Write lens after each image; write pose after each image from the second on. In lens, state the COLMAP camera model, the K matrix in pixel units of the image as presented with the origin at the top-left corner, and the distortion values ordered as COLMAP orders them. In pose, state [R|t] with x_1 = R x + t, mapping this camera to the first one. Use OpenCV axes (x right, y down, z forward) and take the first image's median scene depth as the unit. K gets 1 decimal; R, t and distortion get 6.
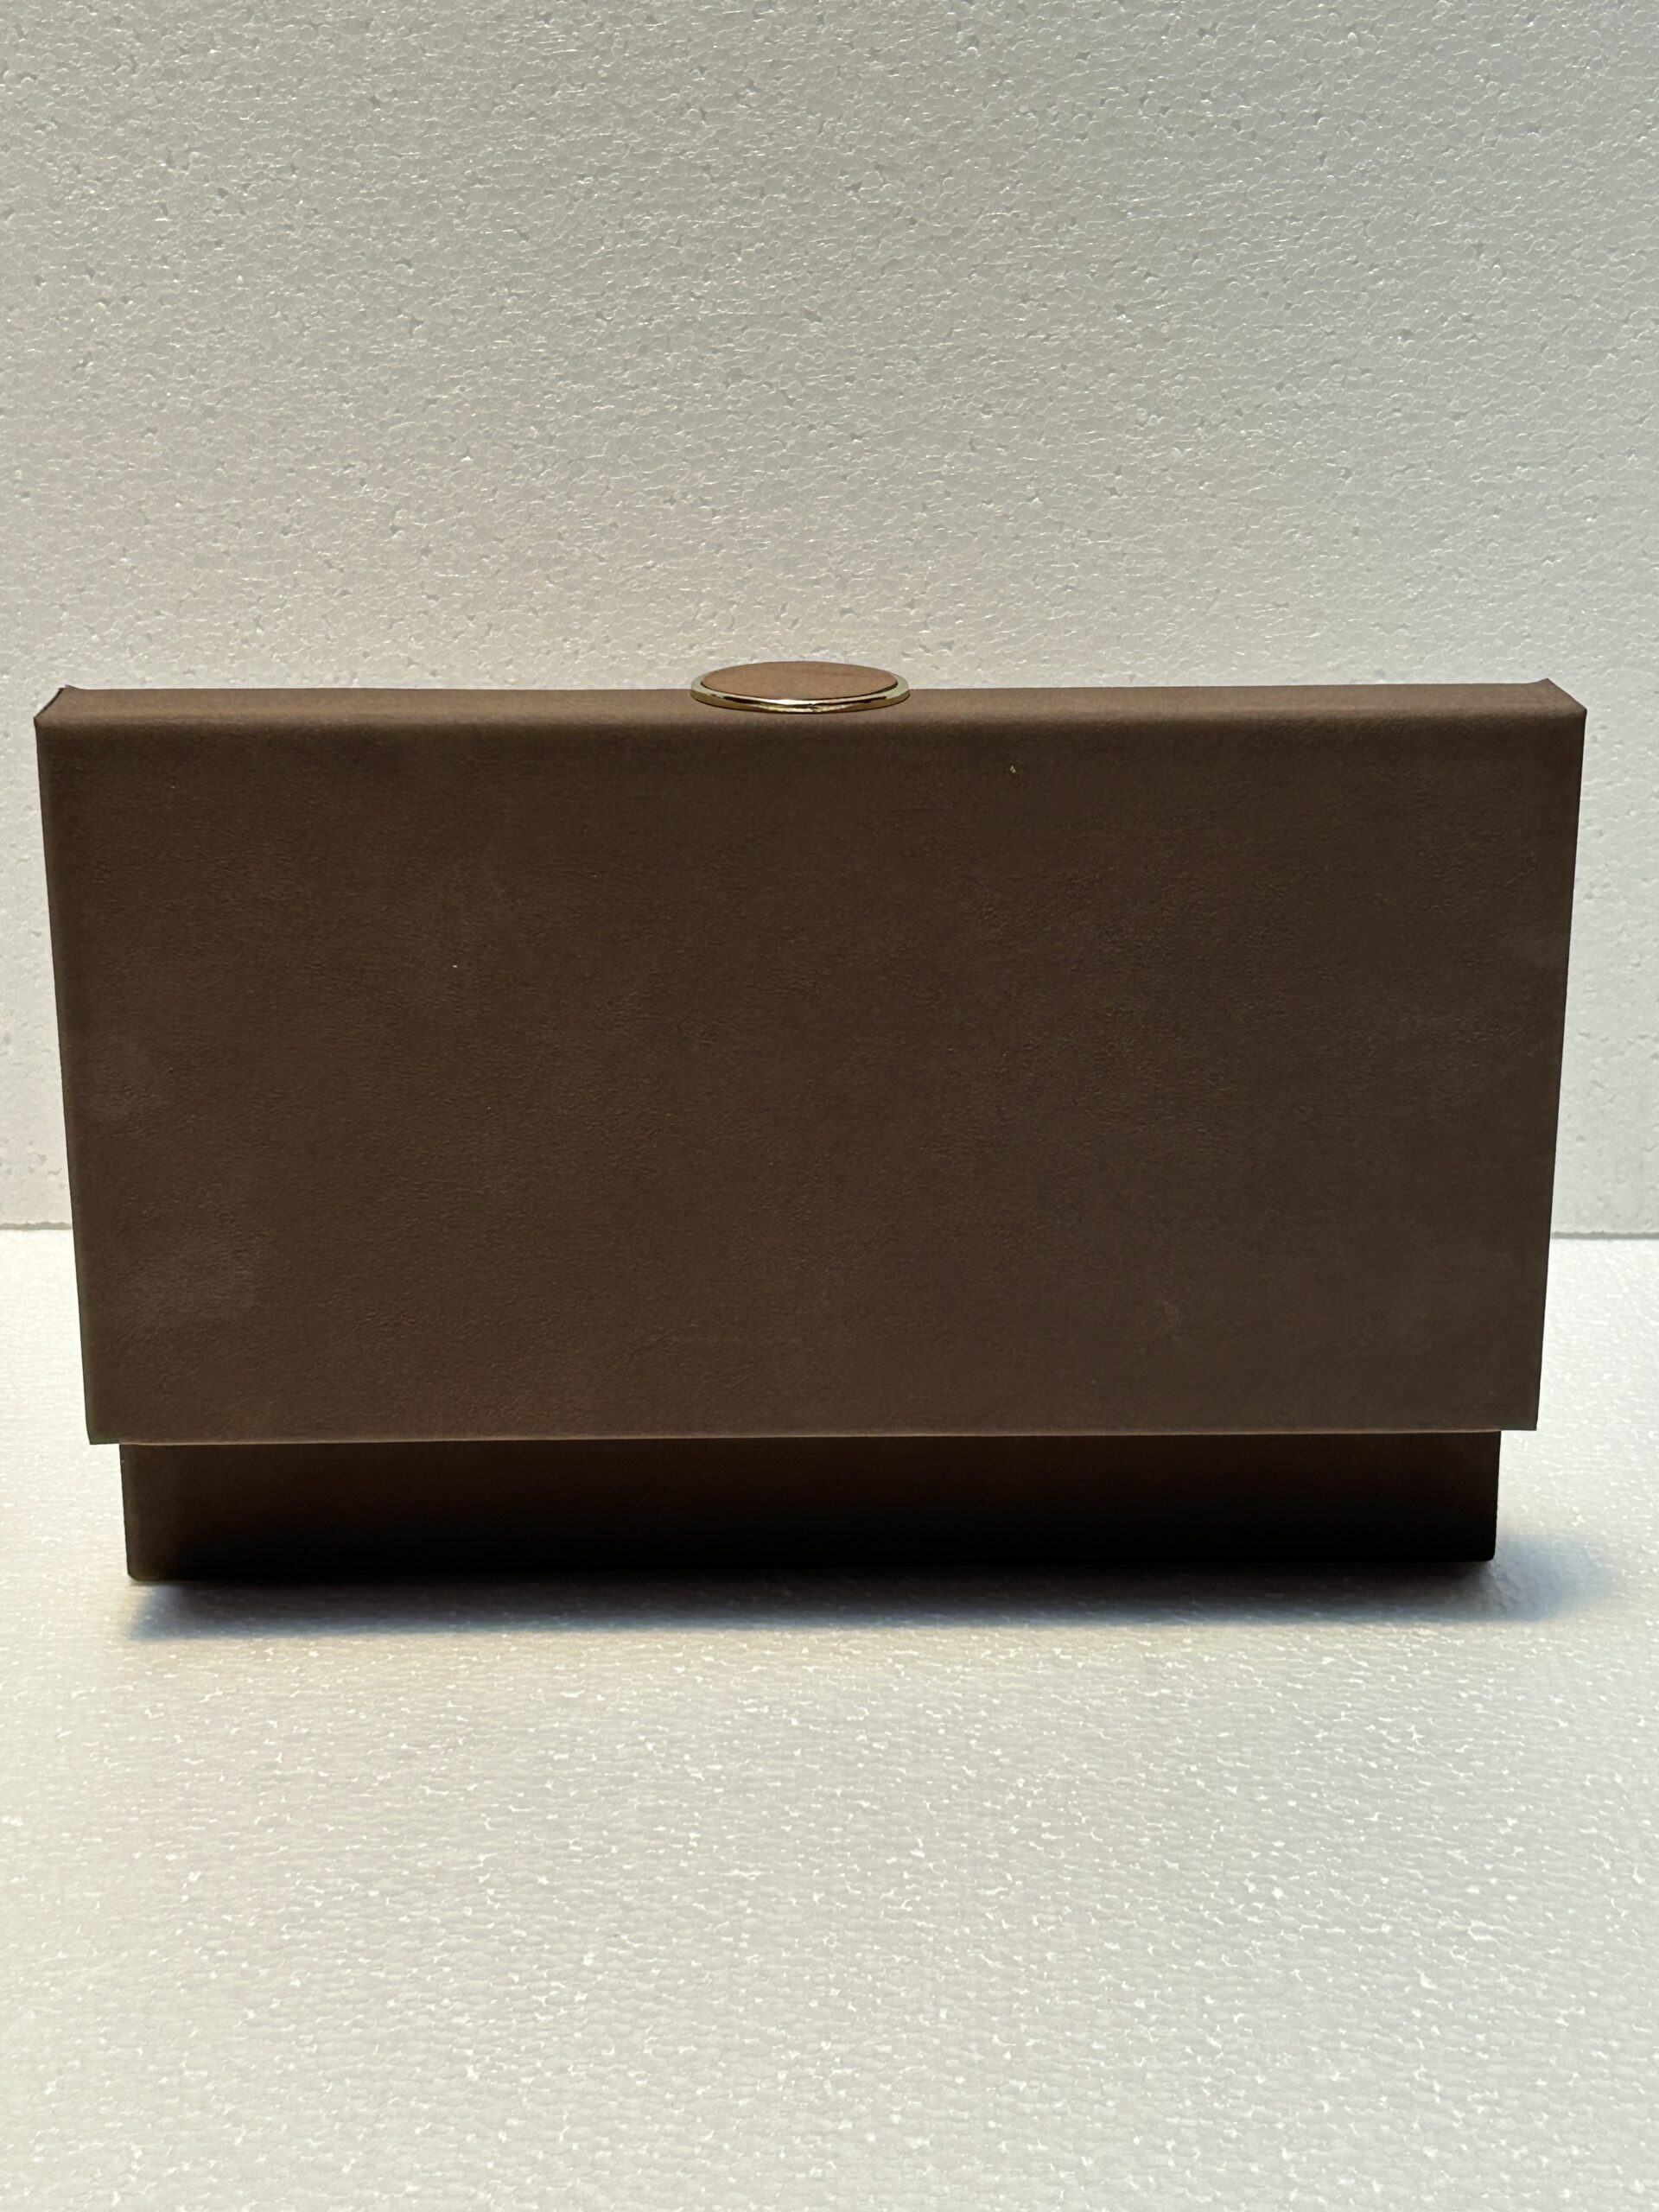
lens RADIAL K [[3480.4, 0, 825.6], [0, 3480.4, 1144.0], [0, 0, 1]] dist [0.207226, -0.752724]
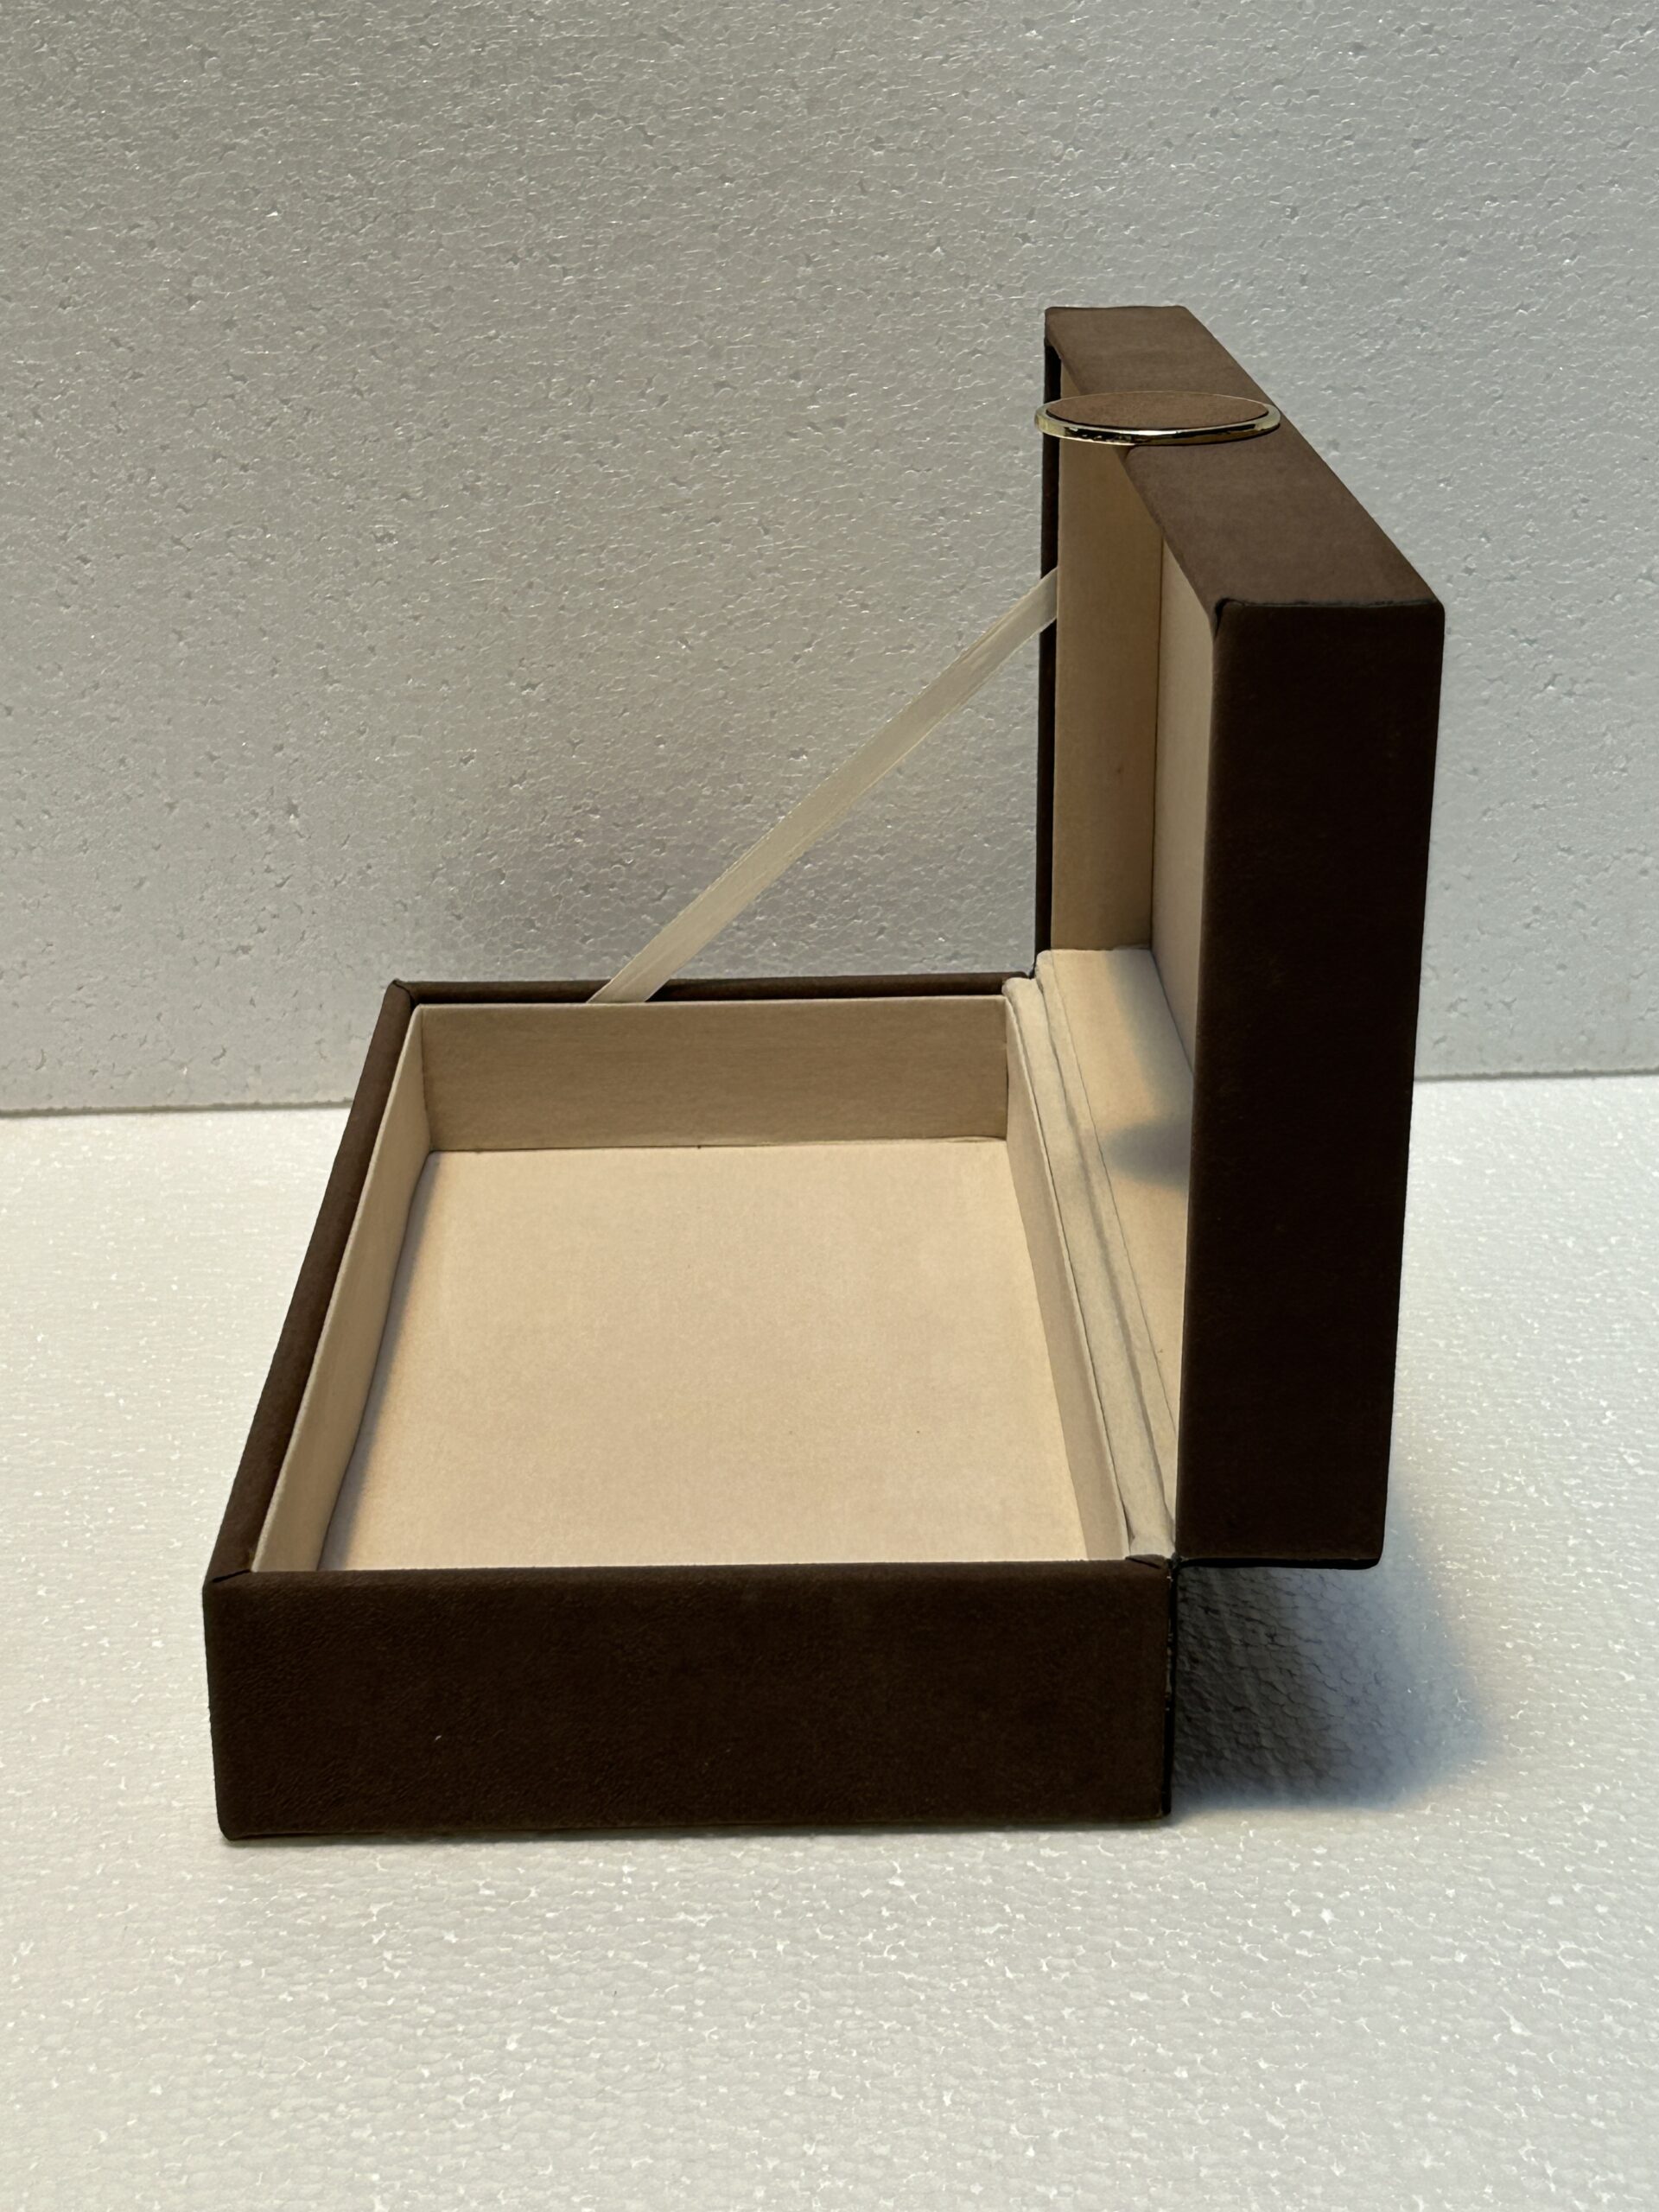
lens RADIAL K [[3478.0, 0, 820.8], [0, 3478.0, 1153.9], [0, 0, 1]] dist [0.178019, -0.632074]
pose [[0.998195, -0.033282, 0.049997, -0.019653], [0.029930, 0.997348, 0.066347, -0.019601], [-0.052072, -0.064731, 0.996543, 0.123810]]
